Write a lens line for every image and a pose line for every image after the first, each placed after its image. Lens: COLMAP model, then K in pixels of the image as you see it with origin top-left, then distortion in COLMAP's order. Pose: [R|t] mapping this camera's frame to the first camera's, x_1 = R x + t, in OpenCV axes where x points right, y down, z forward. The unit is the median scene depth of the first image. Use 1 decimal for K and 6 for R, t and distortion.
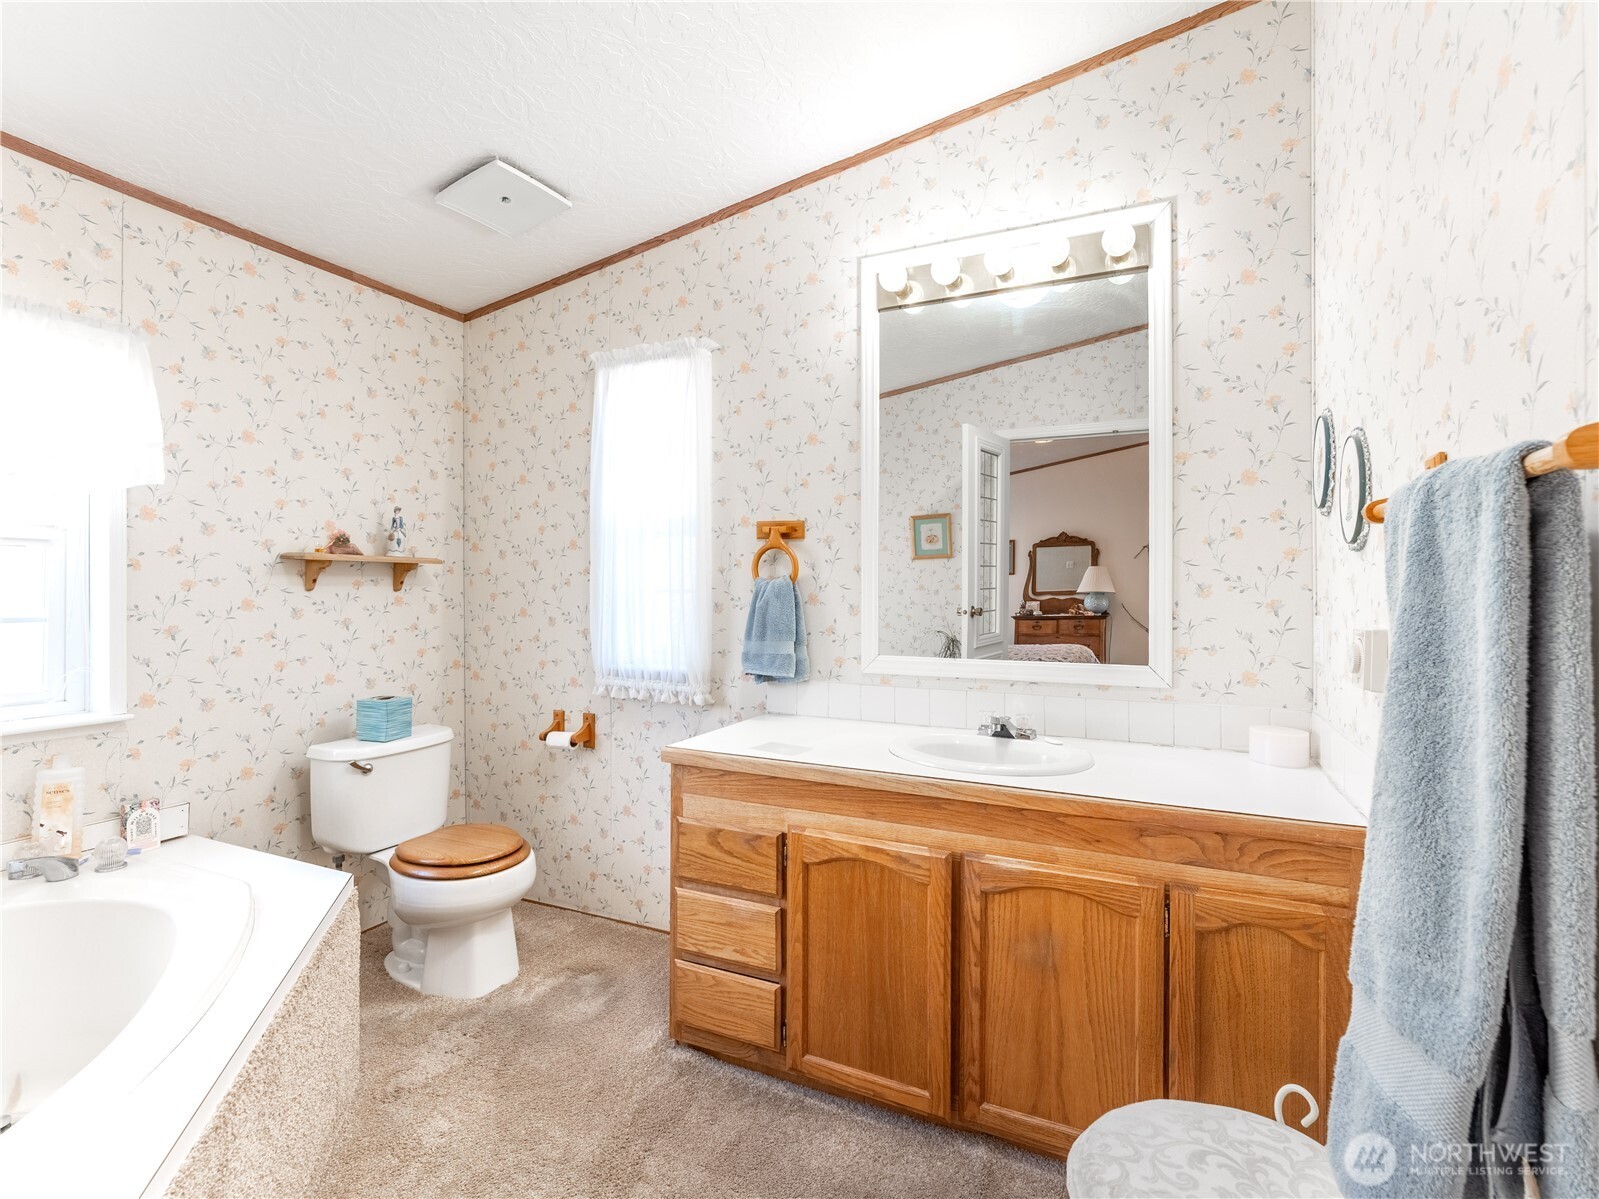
lens RADIAL K [[766.5, 0, 799.5], [0, 766.5, 599.5], [0, 0, 1]] dist [-0.001432, -0.000131]
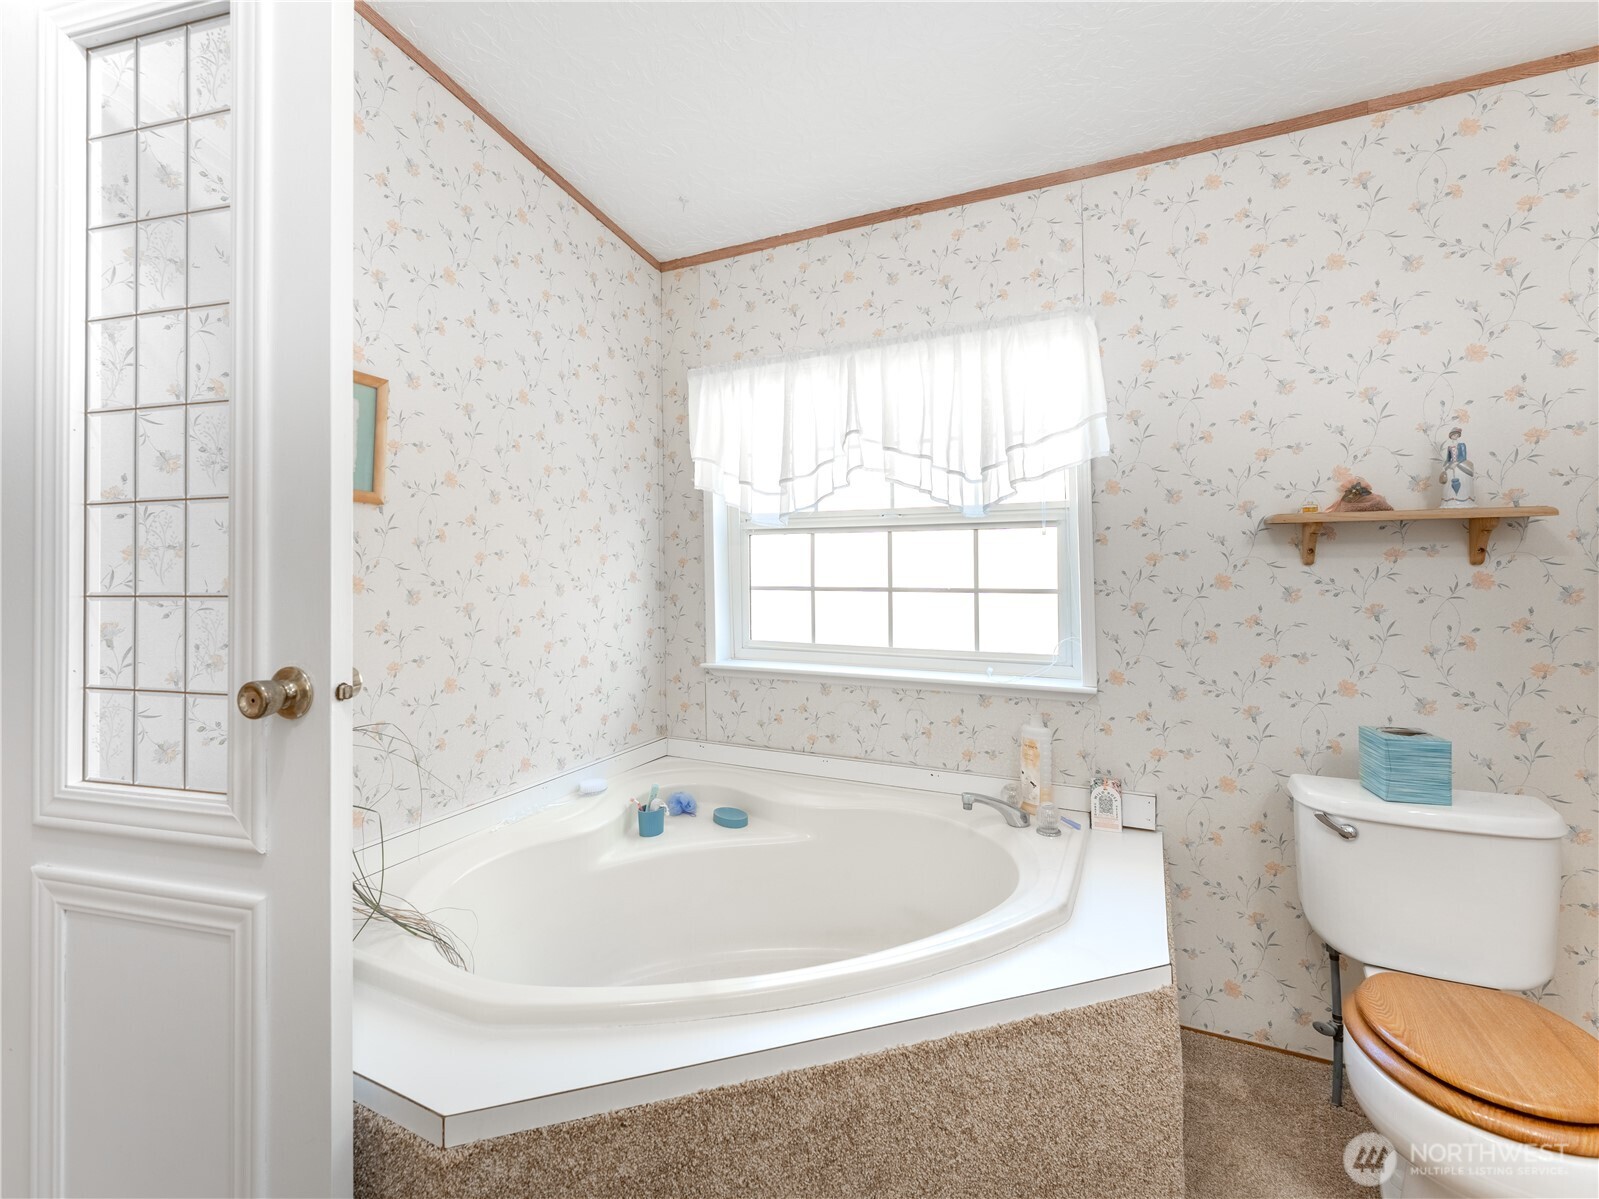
lens RADIAL K [[719.6, 0, 799.5], [0, 719.6, 562.0], [0, 0, 1]] dist [-0.000891, 0.000086]
pose [[-0.013277, -0.013329, -0.999823, 0.067644], [-0.010296, 0.999860, -0.013193, 0.000190], [0.999859, 0.010119, -0.013412, 0.529287]]
